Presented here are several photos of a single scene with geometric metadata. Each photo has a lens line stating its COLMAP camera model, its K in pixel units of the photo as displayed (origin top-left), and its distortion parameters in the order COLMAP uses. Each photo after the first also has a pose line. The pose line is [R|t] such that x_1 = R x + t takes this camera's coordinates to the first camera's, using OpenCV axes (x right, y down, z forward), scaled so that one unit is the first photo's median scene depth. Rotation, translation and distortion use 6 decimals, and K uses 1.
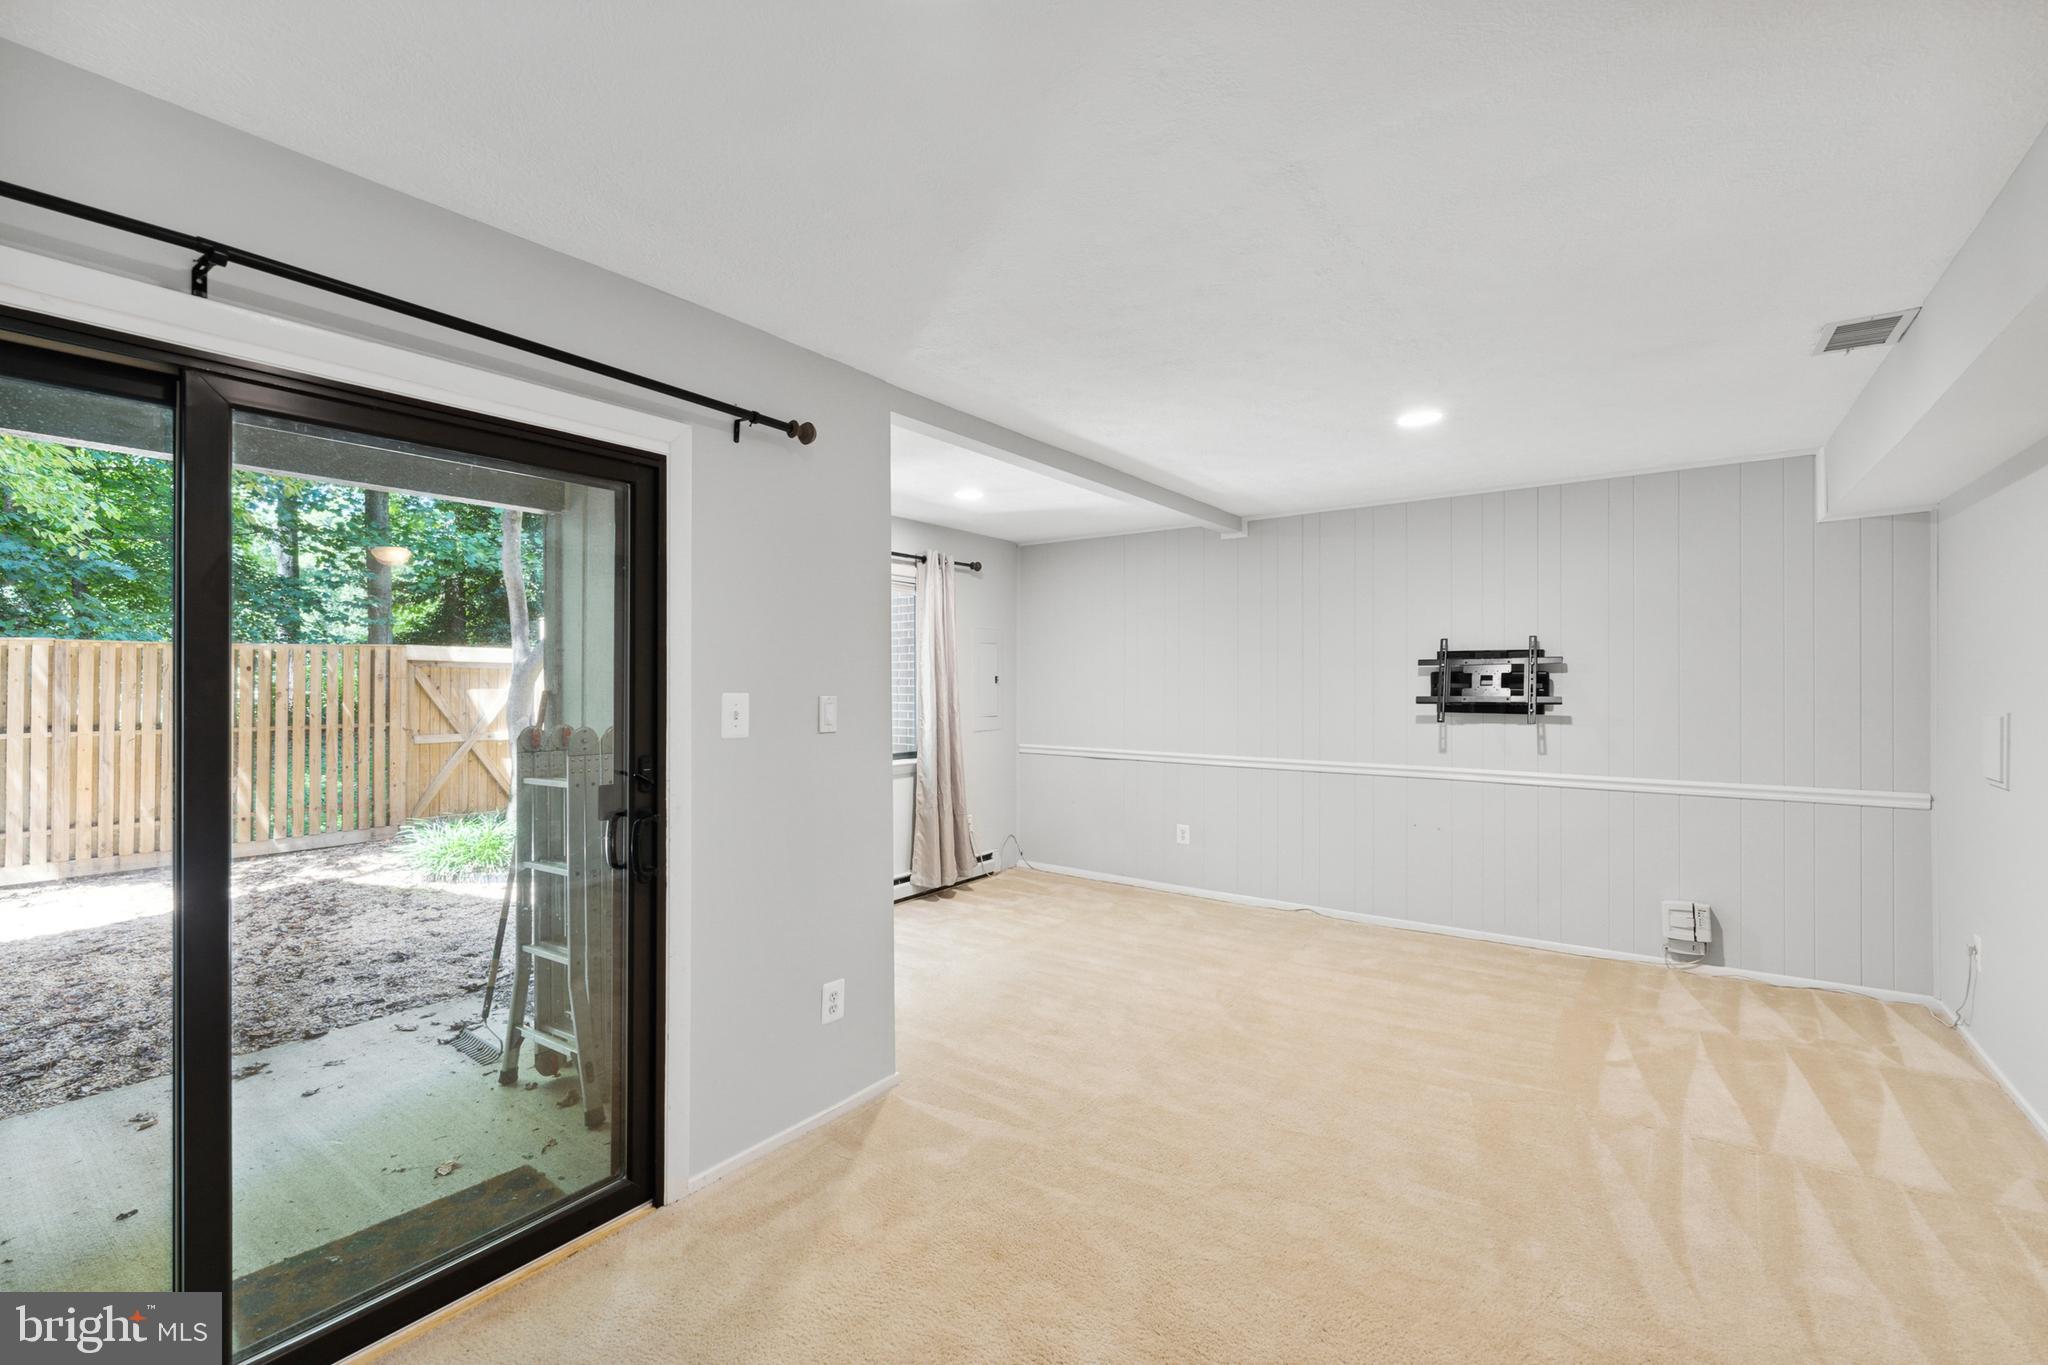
lens RADIAL K [[886.7, 0, 1024.5], [0, 886.7, 673.7], [0, 0, 1]] dist [0.000211, -0.000439]
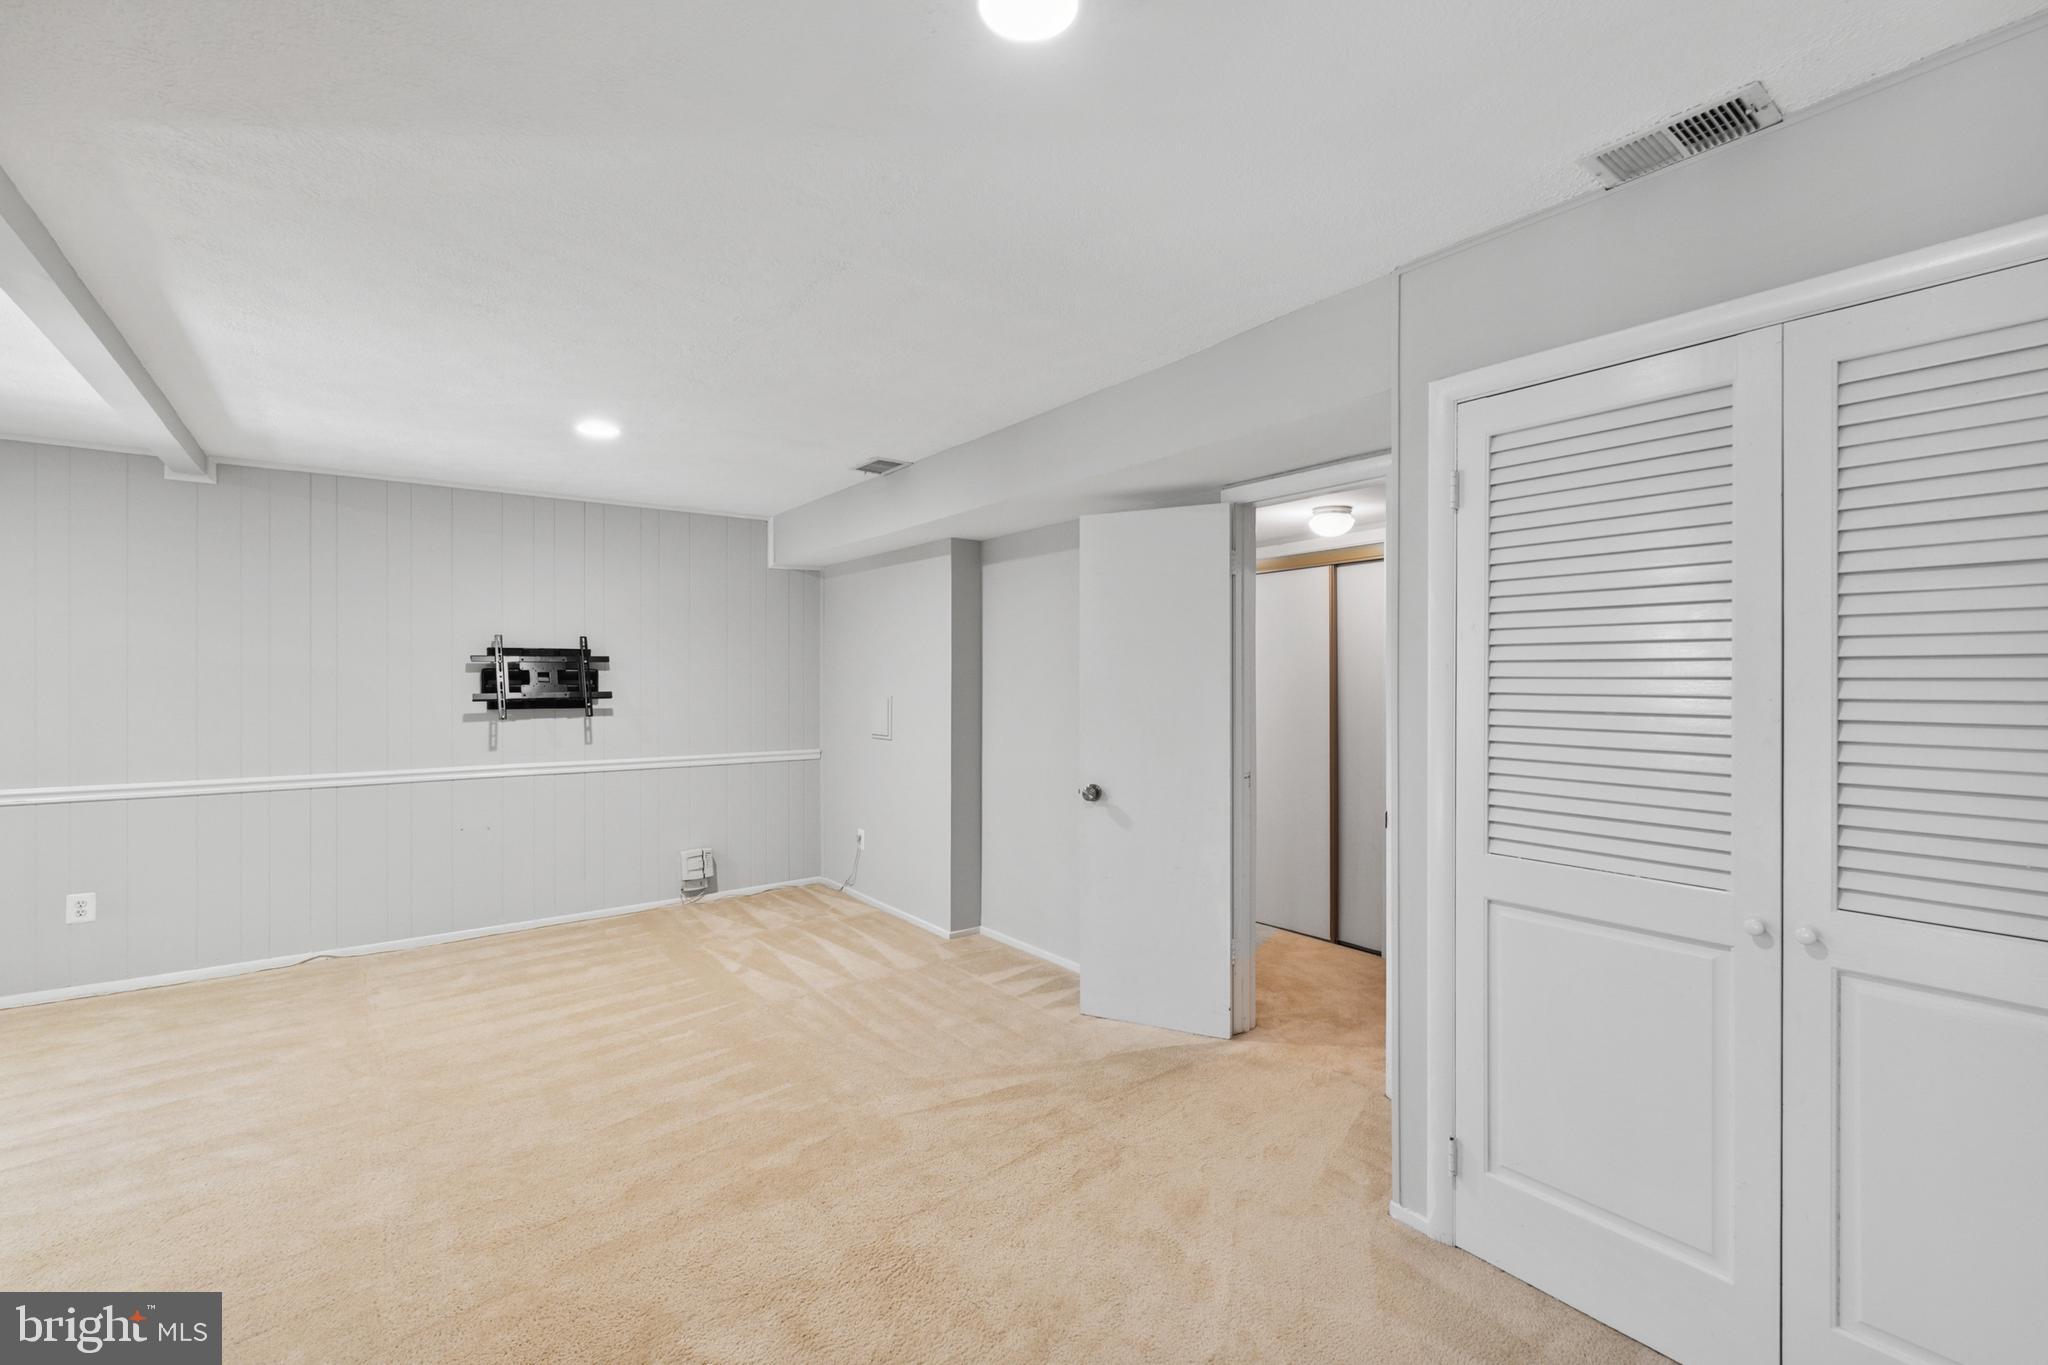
lens RADIAL K [[886.7, 0, 1024.5], [0, 886.7, 673.7], [0, 0, 1]] dist [0.000211, -0.000439]
pose [[0.277534, 0.005003, 0.960703, -0.379527], [-0.007950, 0.999964, -0.002911, 0.002325], [-0.960683, -0.006830, 0.277564, 0.194911]]
